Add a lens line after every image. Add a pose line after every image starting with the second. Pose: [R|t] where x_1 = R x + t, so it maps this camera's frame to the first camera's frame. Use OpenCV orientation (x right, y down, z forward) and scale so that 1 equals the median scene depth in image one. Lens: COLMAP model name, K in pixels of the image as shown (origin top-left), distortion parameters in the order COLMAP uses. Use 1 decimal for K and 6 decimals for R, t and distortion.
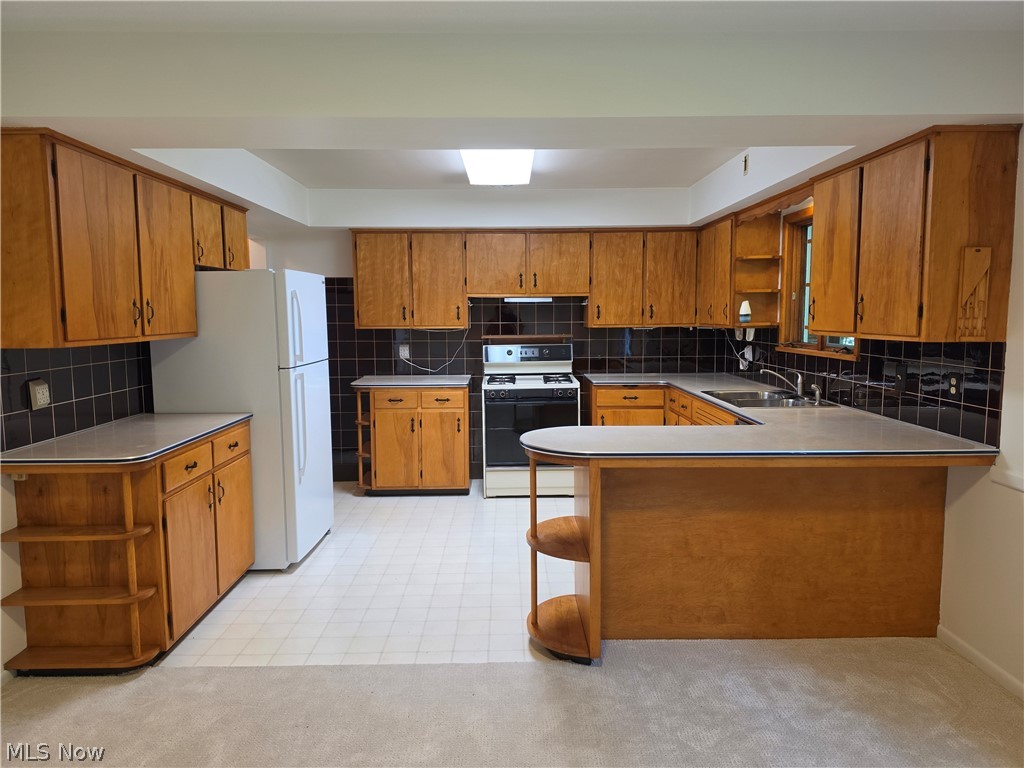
lens RADIAL K [[720.7, 0, 501.8], [0, 720.7, 389.3], [0, 0, 1]] dist [0.073458, -0.065537]
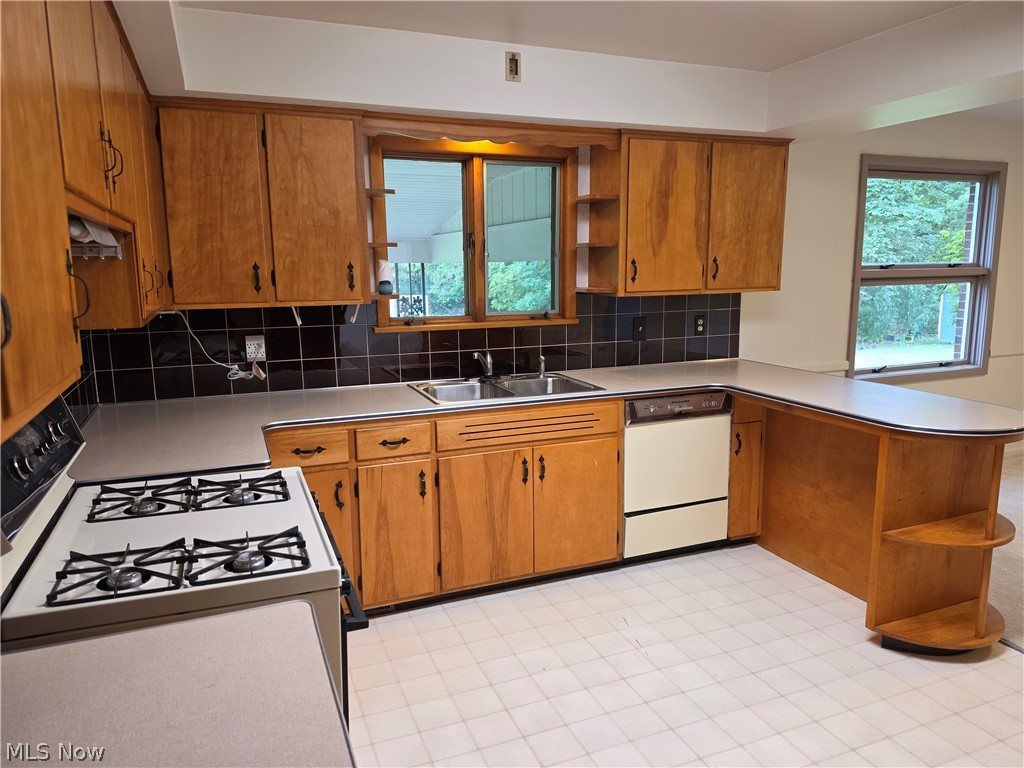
lens RADIAL K [[720.7, 0, 521.6], [0, 720.7, 387.8], [0, 0, 1]] dist [0.073458, -0.065537]
pose [[-0.393570, -0.147712, 0.907350, -0.275100], [0.110202, 0.972308, 0.206088, -0.113344], [-0.912665, 0.181102, -0.366393, 0.997514]]
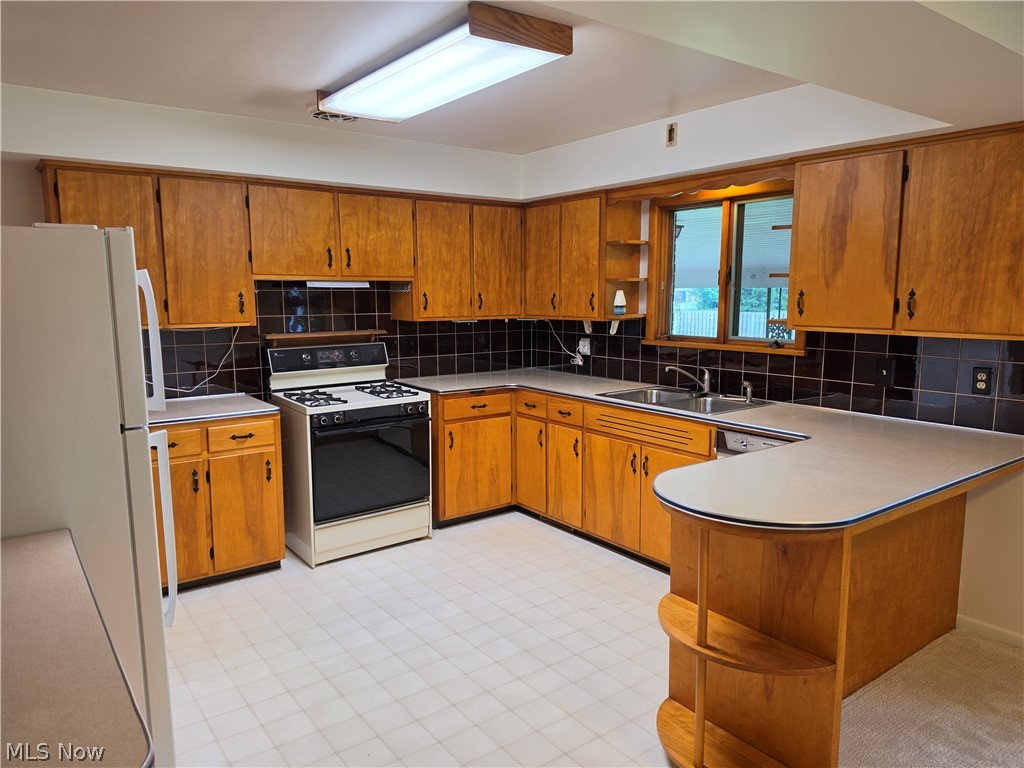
lens RADIAL K [[720.7, 0, 511.8], [0, 720.7, 390.6], [0, 0, 1]] dist [0.073458, -0.065537]
pose [[0.798827, -0.079250, 0.596318, -0.275054], [0.061371, 0.996848, 0.050268, -0.044606], [-0.598422, -0.003559, 0.801173, 0.314972]]
